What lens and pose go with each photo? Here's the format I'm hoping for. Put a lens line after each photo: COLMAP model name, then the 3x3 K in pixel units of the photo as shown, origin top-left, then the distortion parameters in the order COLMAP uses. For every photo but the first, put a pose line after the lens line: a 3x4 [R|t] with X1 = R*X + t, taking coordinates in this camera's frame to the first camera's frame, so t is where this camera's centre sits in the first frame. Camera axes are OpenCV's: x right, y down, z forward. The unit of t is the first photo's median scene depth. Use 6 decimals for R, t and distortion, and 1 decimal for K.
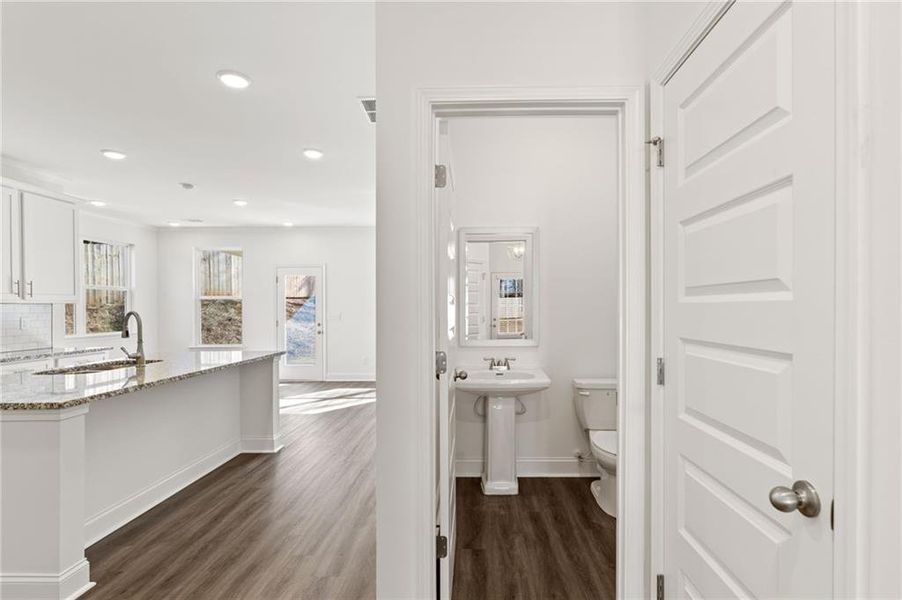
lens RADIAL K [[436.1, 0, 475.0], [0, 436.1, 314.9], [0, 0, 1]] dist [0.000743, -0.000194]
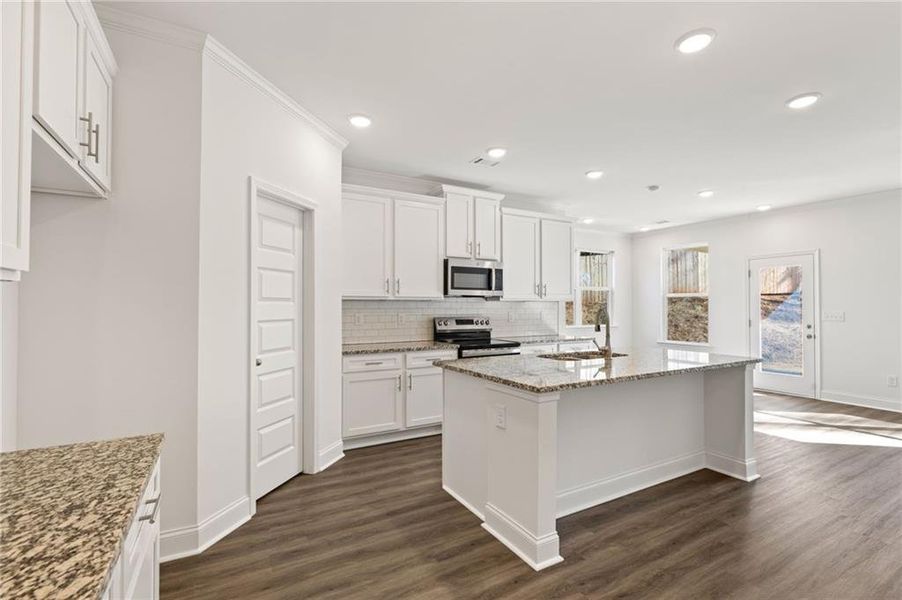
lens RADIAL K [[412.5, 0, 452.5], [0, 412.5, 295.5], [0, 0, 1]] dist [-0.000871, -0.000073]
pose [[0.498324, -0.016047, -0.866842, -0.046668], [-0.018118, 0.999418, -0.028917, -0.001357], [0.866802, 0.030115, 0.497743, 0.098864]]
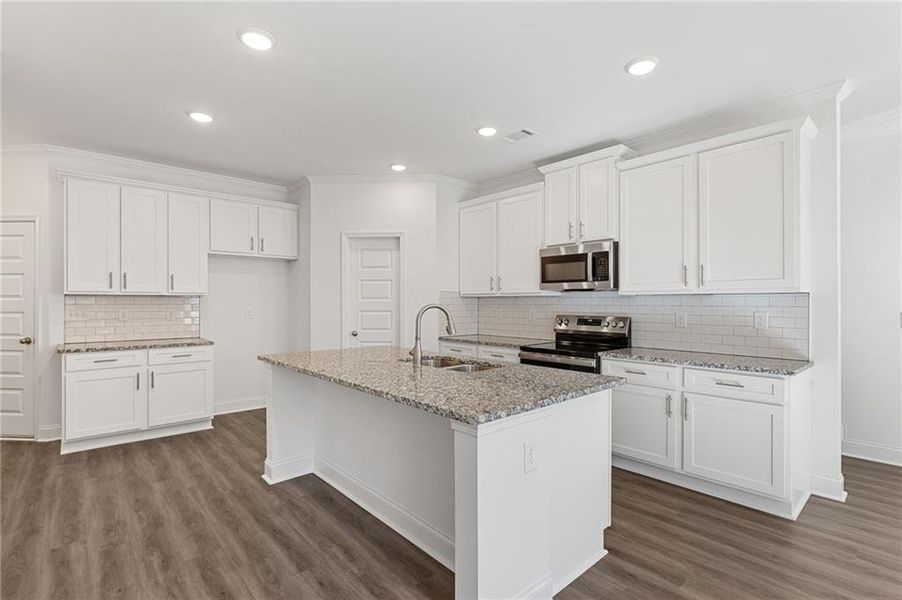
lens RADIAL K [[437.3, 0, 473.9], [0, 437.3, 302.5], [0, 0, 1]] dist [-0.000974, -0.000062]
pose [[-0.737667, 0.005338, -0.675143, -0.158512], [-0.008241, 0.999823, 0.016909, -0.017588], [0.675114, 0.018037, -0.737493, 1.090259]]
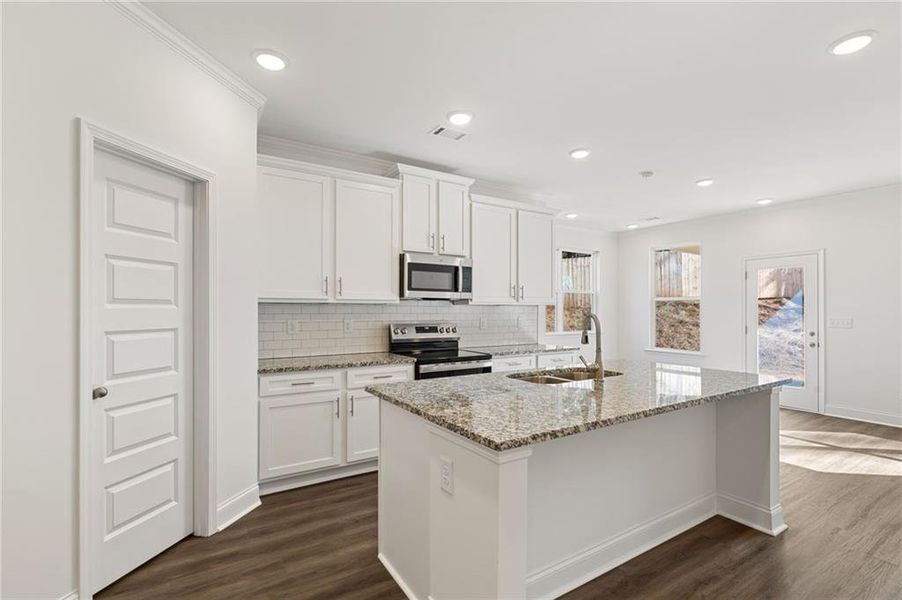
lens RADIAL K [[413.0, 0, 451.0], [0, 413.0, 300.0], [0, 0, 1]] dist [-0.004055, -0.000077]
pose [[0.530703, -0.014135, -0.847440, -0.157321], [-0.019463, 0.999394, -0.028858, -0.003617], [0.847334, 0.031809, 0.530107, 0.216109]]
